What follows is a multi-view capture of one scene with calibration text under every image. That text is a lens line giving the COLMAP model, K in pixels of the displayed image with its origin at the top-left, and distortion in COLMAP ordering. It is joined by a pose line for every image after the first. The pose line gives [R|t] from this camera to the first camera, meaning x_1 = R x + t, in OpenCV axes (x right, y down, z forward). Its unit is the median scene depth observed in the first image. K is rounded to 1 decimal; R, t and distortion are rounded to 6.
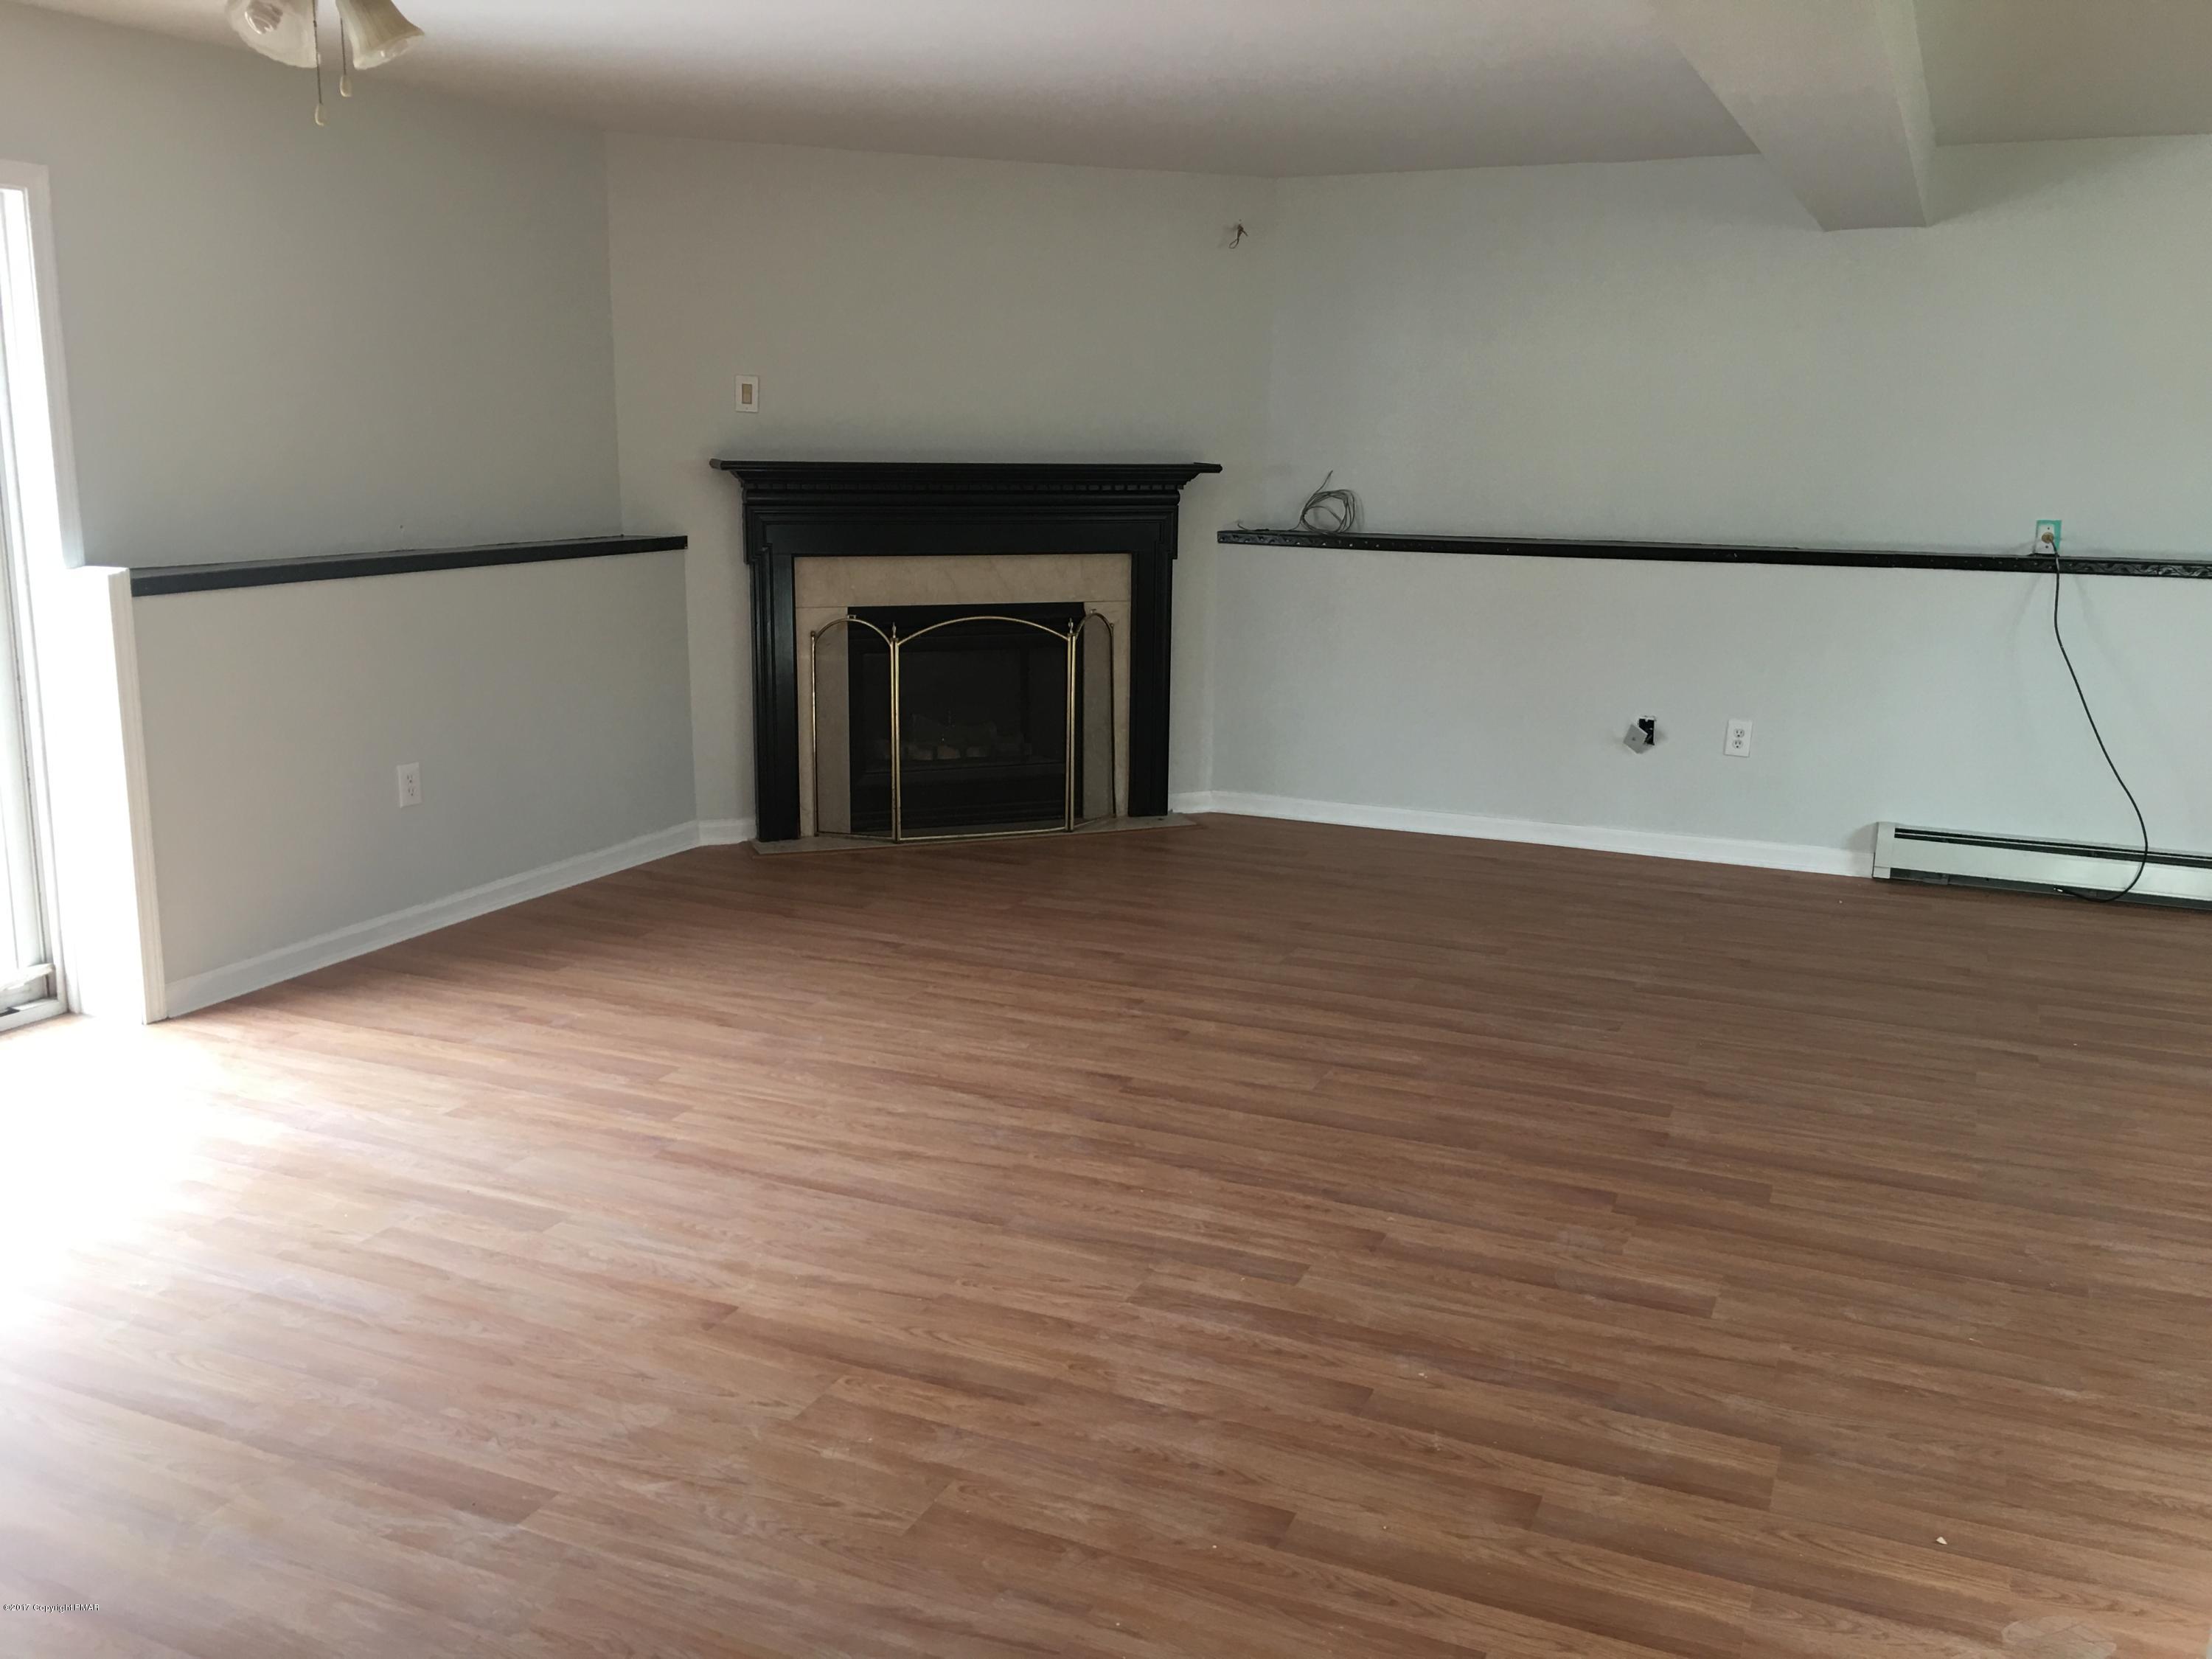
lens RADIAL K [[1830.7, 0, 1101.6], [0, 1830.7, 824.7], [0, 0, 1]] dist [0.080483, -0.105919]
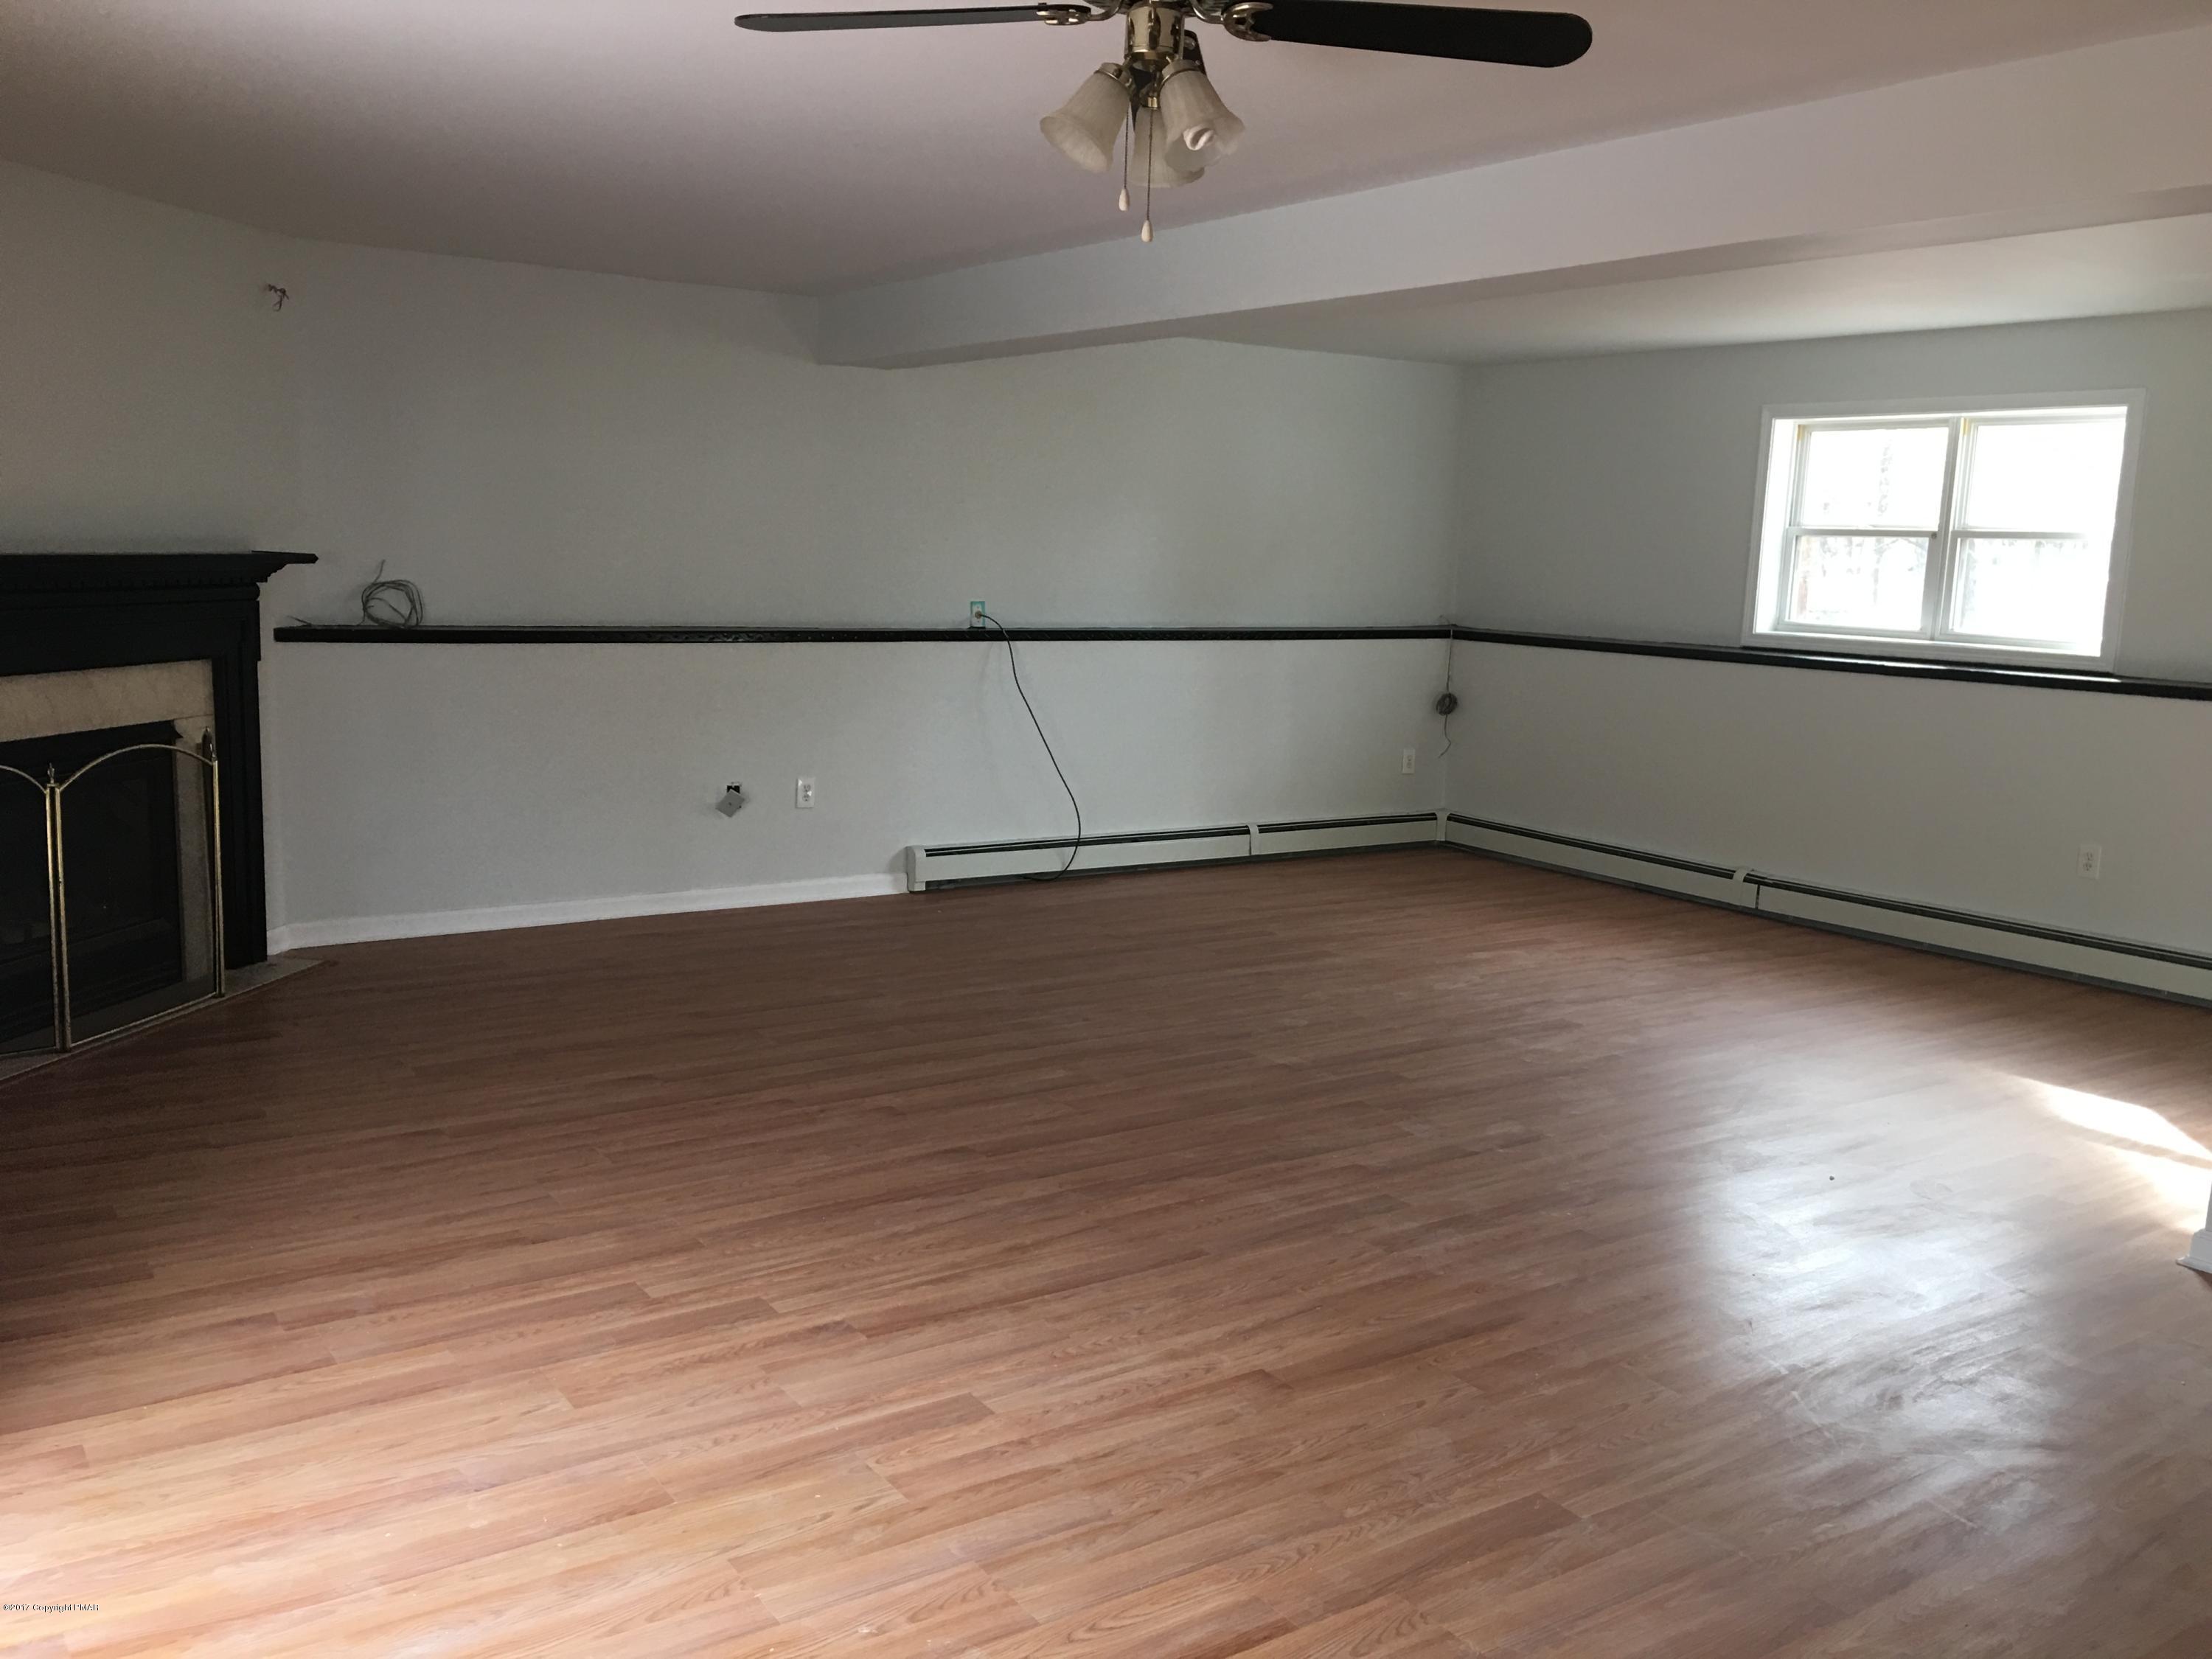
lens RADIAL K [[1830.7, 0, 1101.6], [0, 1830.7, 824.7], [0, 0, 1]] dist [0.080483, -0.105919]
pose [[0.534269, -0.124953, 0.836028, -0.798885], [0.154173, 0.986830, 0.048967, -0.084311], [-0.831136, 0.102731, 0.546497, 0.335305]]
